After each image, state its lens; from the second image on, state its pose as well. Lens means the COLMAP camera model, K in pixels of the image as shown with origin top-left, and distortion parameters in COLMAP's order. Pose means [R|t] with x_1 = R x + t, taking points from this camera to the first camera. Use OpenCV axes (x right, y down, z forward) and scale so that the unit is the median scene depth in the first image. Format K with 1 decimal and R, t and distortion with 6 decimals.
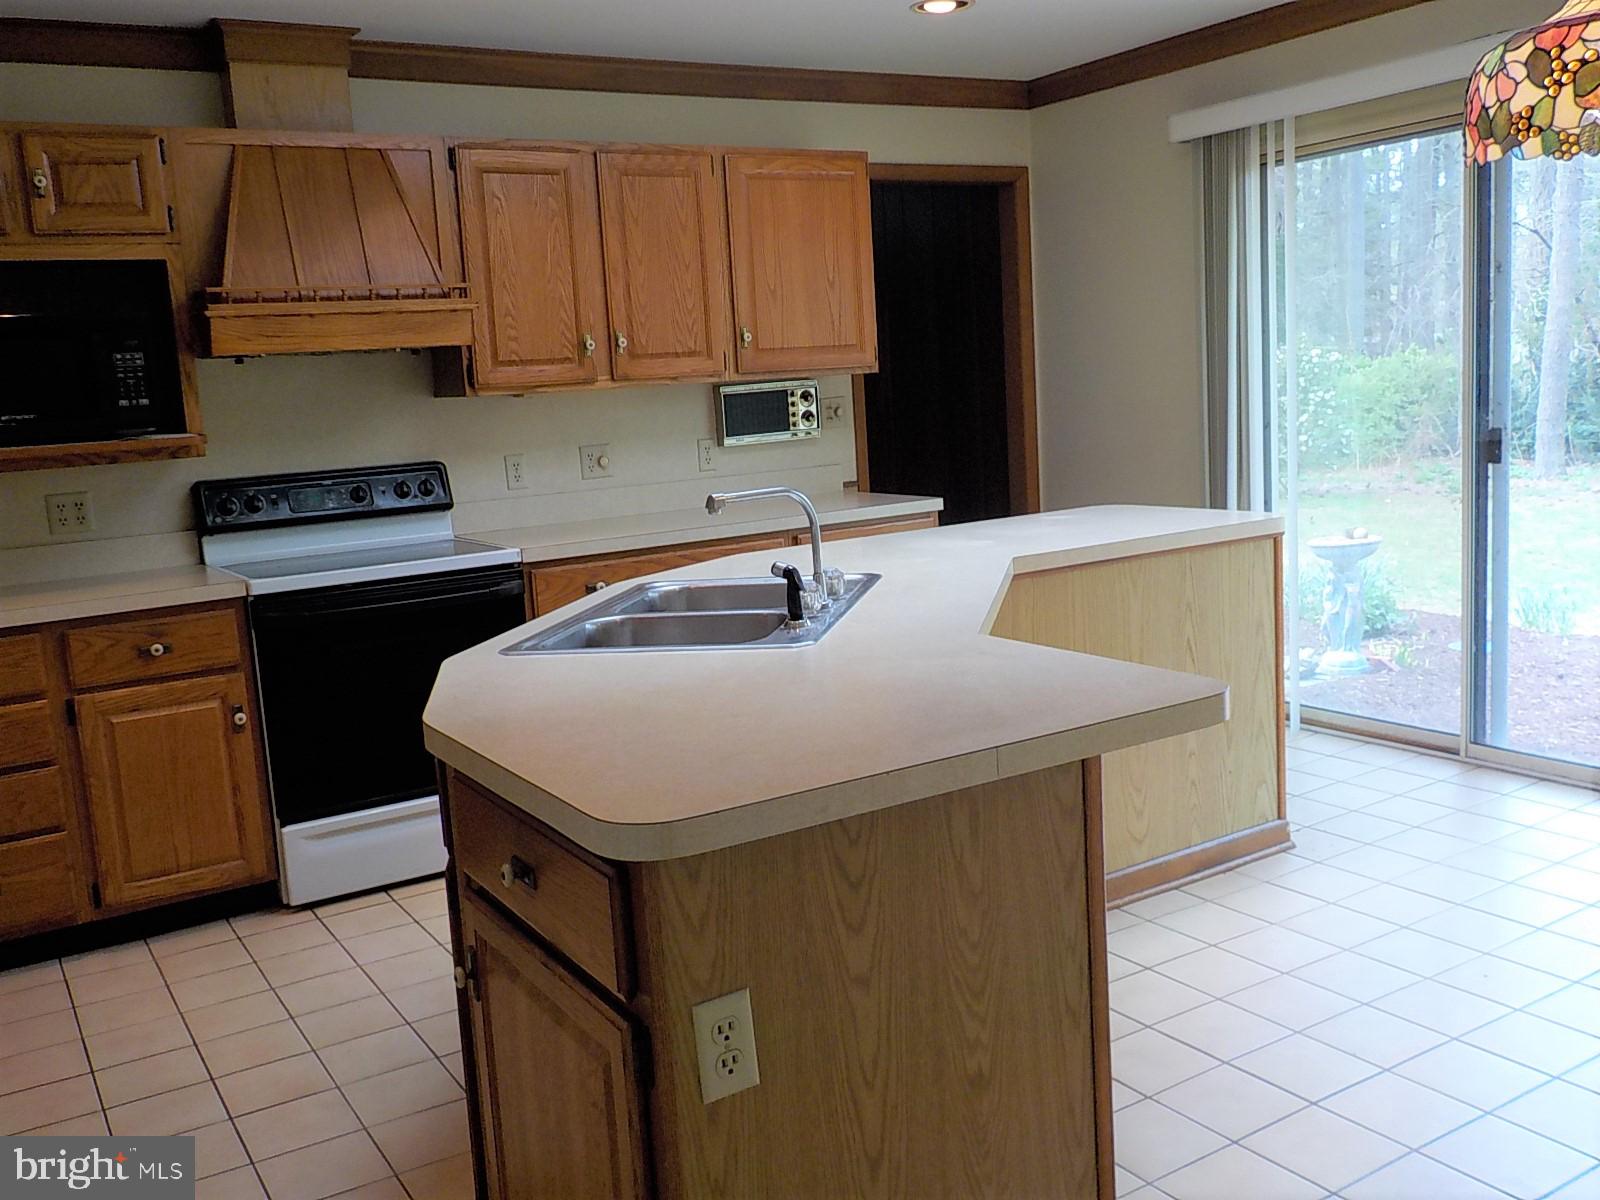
lens RADIAL K [[1435.2, 0, 802.4], [0, 1435.2, 596.2], [0, 0, 1]] dist [-0.008607, 0.001040]
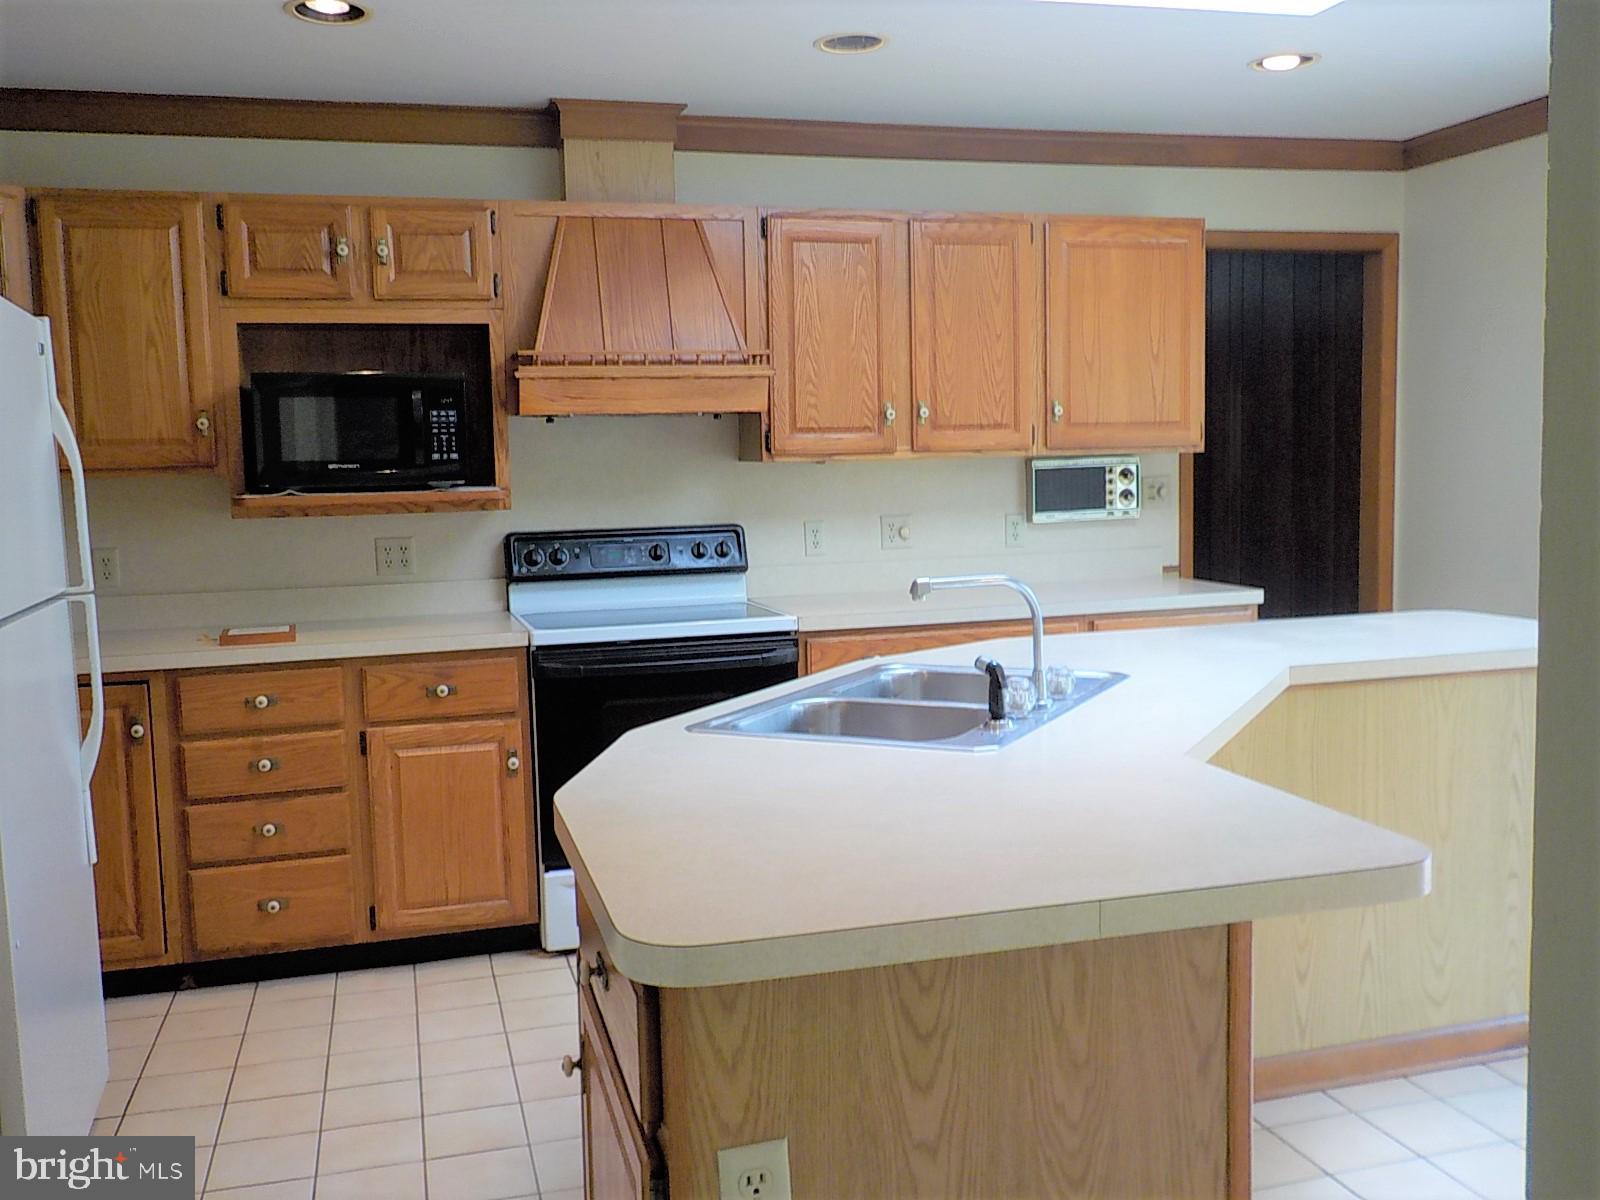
lens RADIAL K [[1435.2, 0, 799.9], [0, 1435.2, 599.0], [0, 0, 1]] dist [-0.008607, 0.001040]
pose [[0.960932, 0.062725, -0.269582, 0.077008], [-0.074216, 0.996708, -0.032636, -0.013957], [0.266647, 0.051368, 0.962424, 0.048935]]
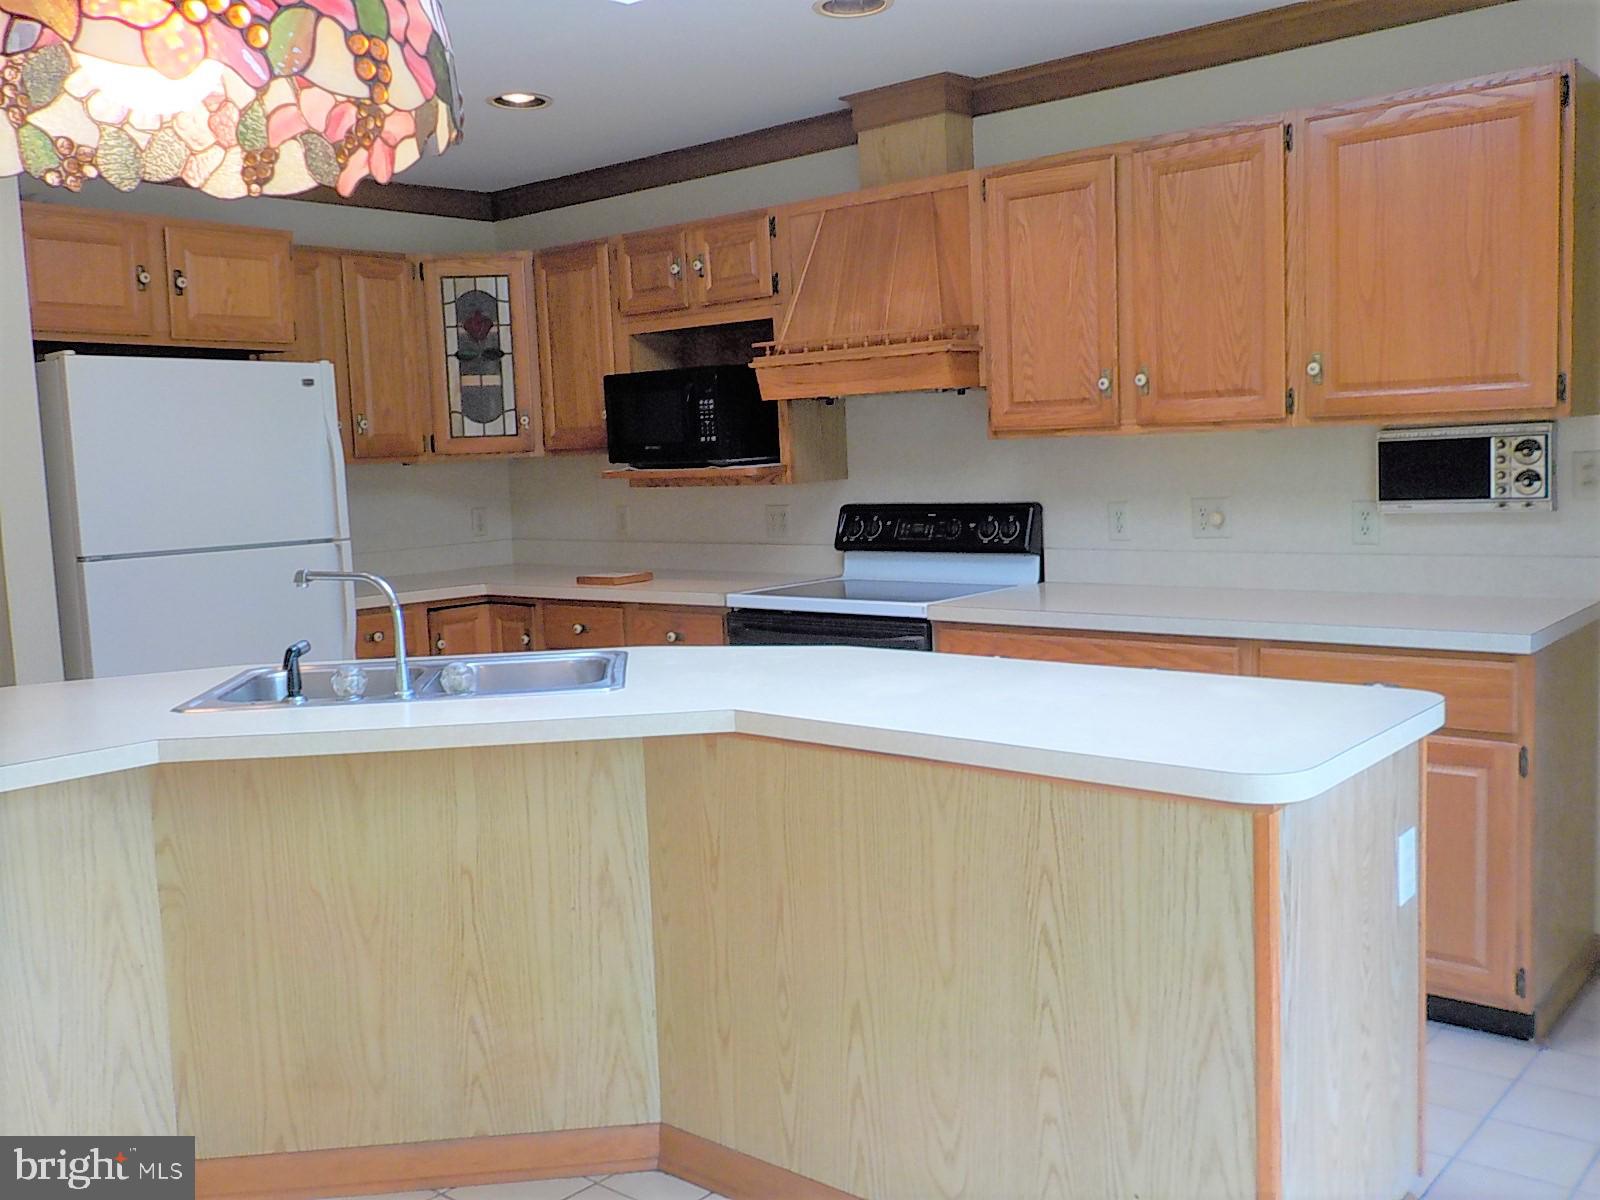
lens RADIAL K [[1435.2, 0, 794.2], [0, 1435.2, 601.4], [0, 0, 1]] dist [-0.008607, 0.001040]
pose [[0.301617, 0.152529, -0.941149, 0.723327], [-0.119063, 0.985419, 0.121547, -0.150953], [0.945966, 0.075396, 0.315379, 0.662123]]
